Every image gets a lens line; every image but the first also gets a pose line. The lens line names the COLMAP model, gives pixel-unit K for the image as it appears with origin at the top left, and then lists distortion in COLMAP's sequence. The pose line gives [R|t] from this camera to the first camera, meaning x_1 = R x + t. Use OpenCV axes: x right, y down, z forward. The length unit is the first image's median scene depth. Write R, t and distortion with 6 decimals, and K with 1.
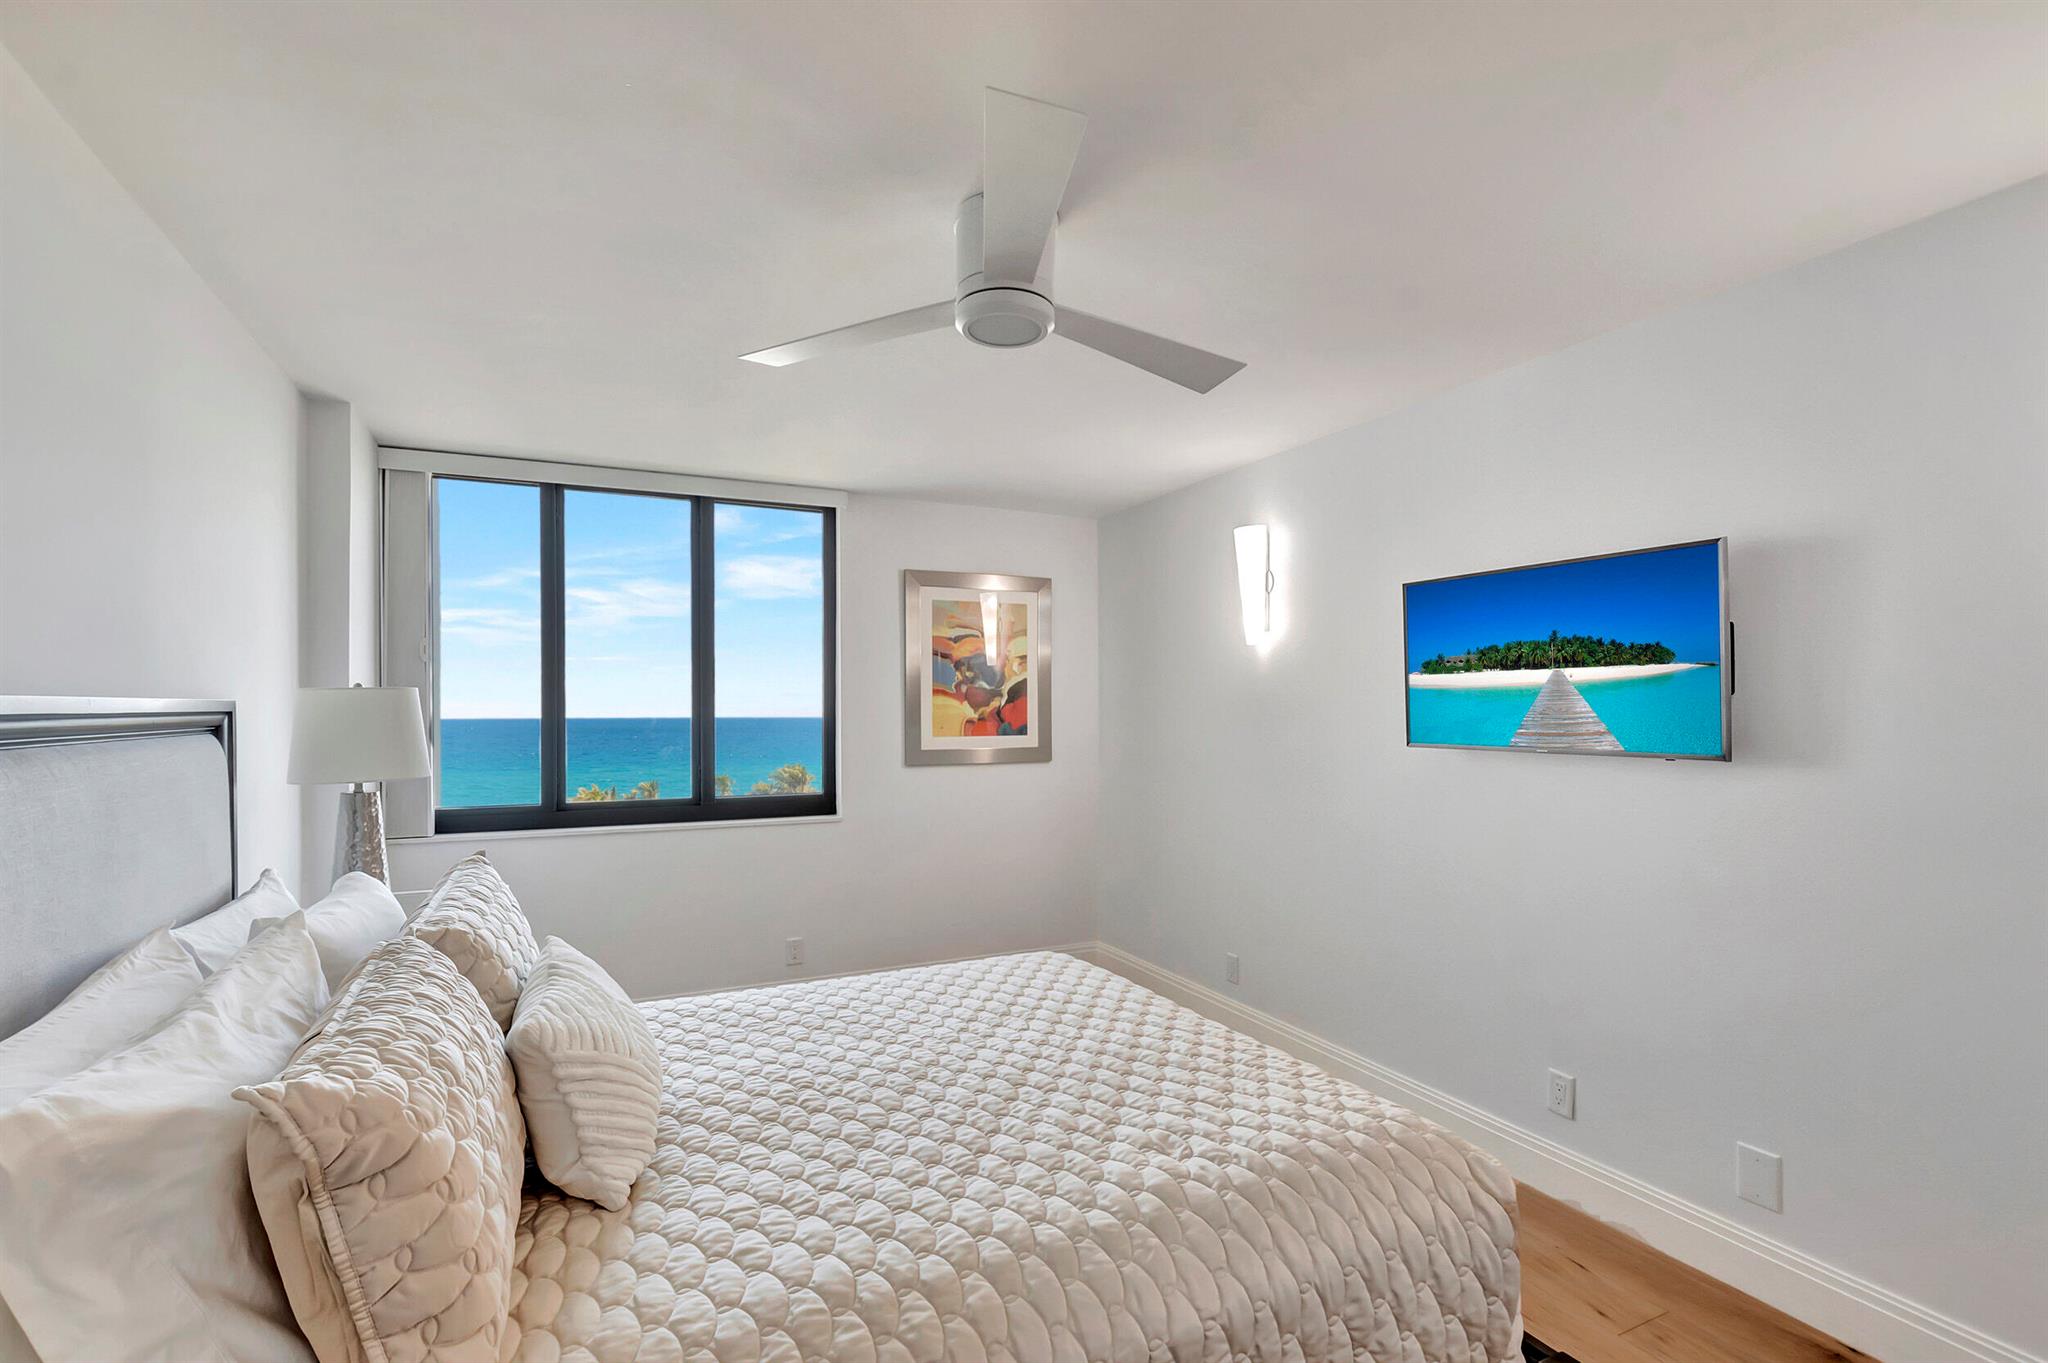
lens RADIAL K [[919.7, 0, 1020.8], [0, 919.7, 720.6], [0, 0, 1]] dist [-0.001435, -0.000234]
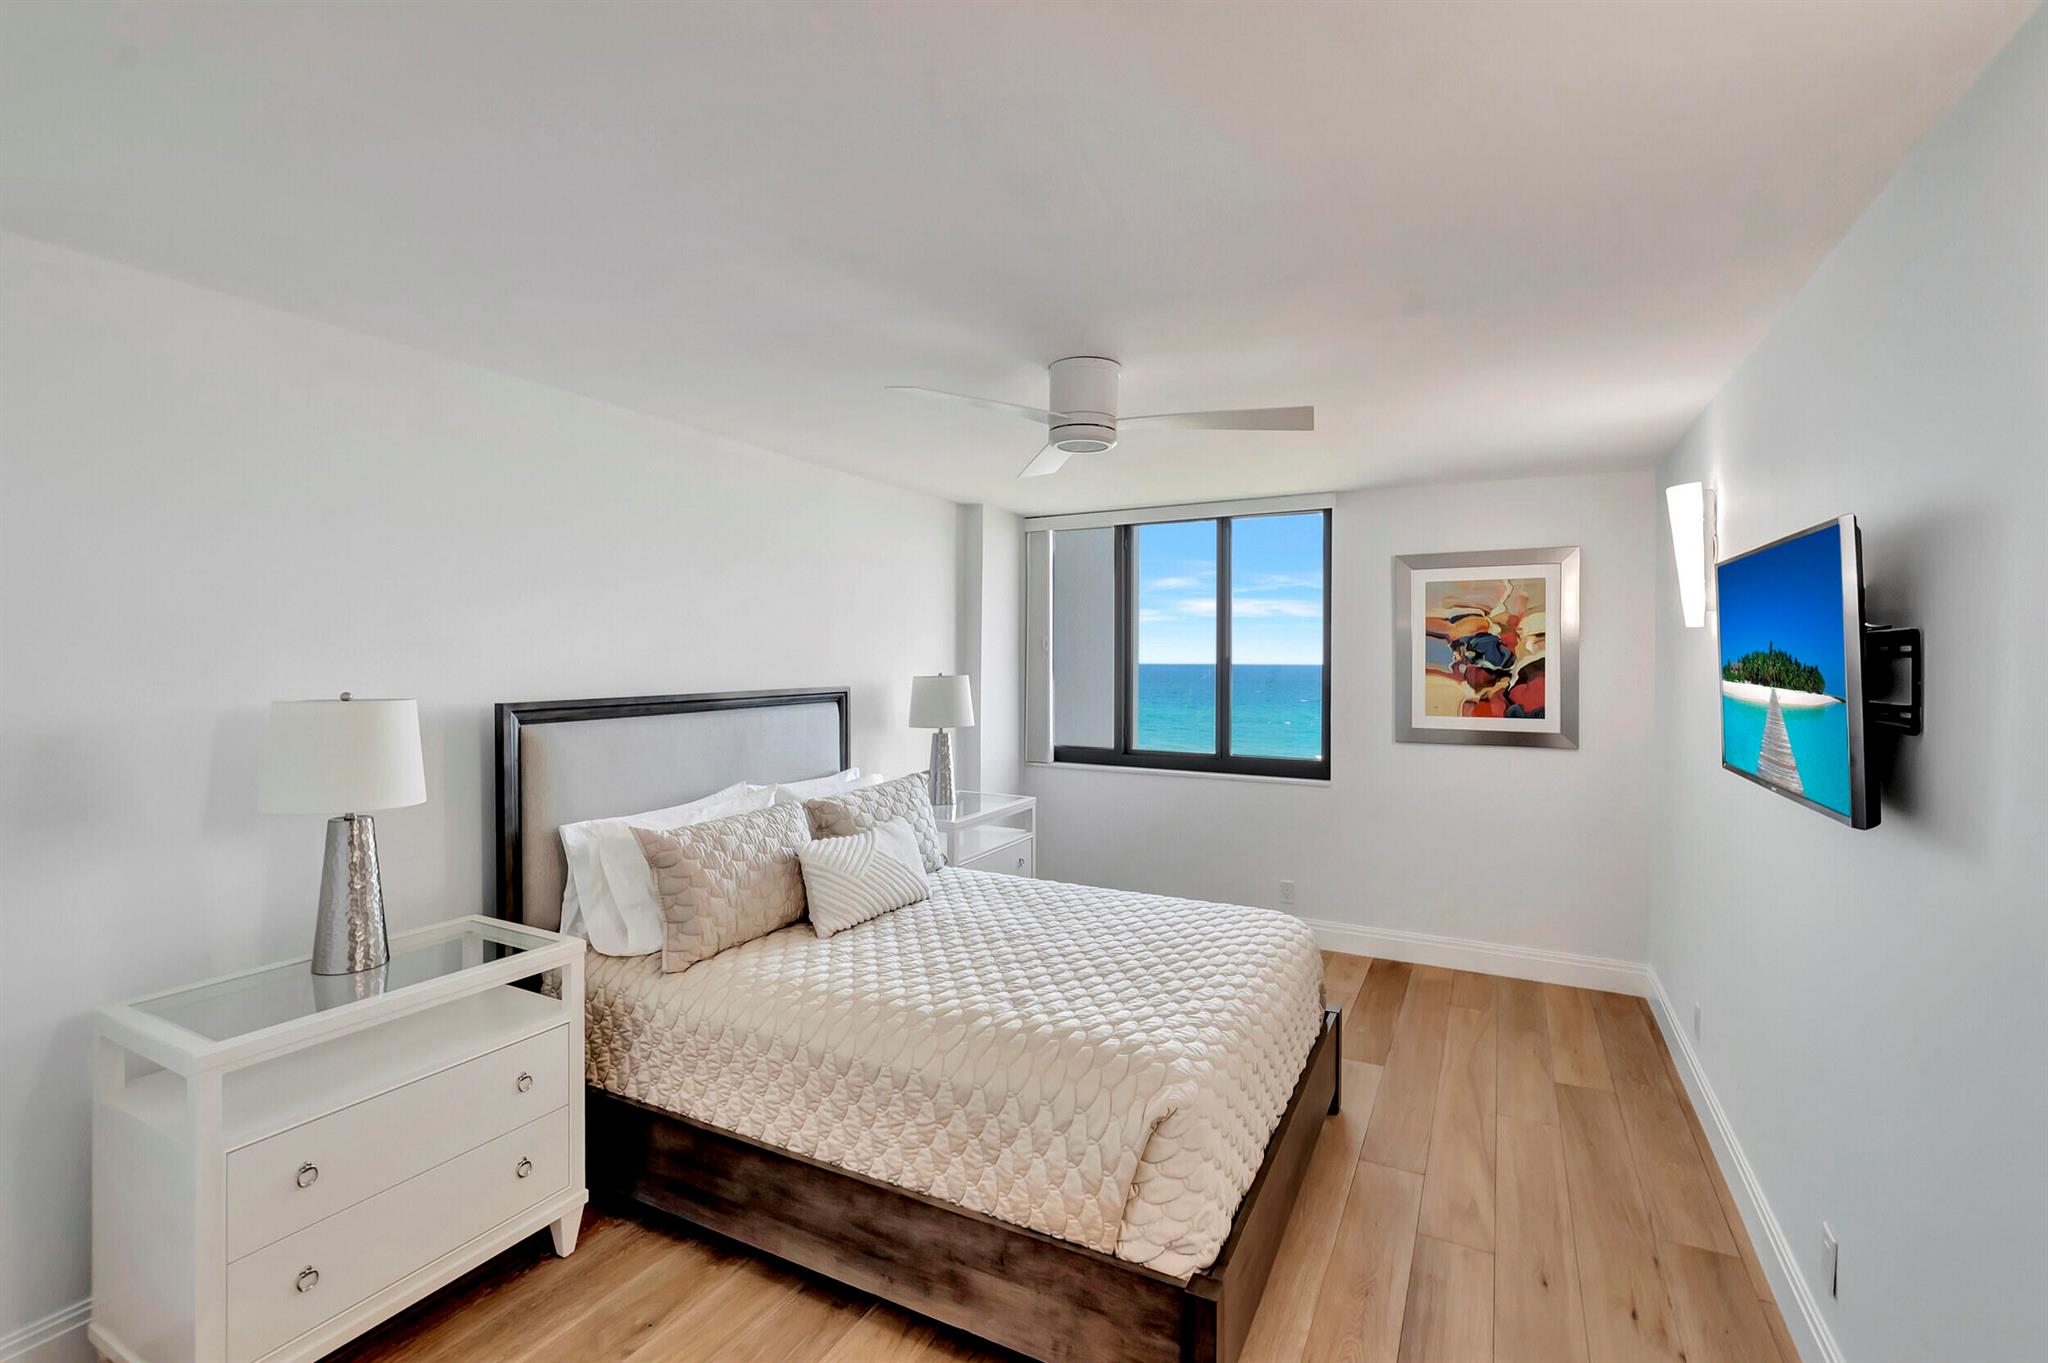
lens RADIAL K [[919.7, 0, 1006.9], [0, 919.7, 661.0], [0, 0, 1]] dist [-0.001435, -0.000234]
pose [[0.586651, 0.009250, -0.809787, 0.458814], [-0.013486, 0.999908, 0.001652, -0.038522], [0.809727, 0.009952, 0.586722, 0.021098]]
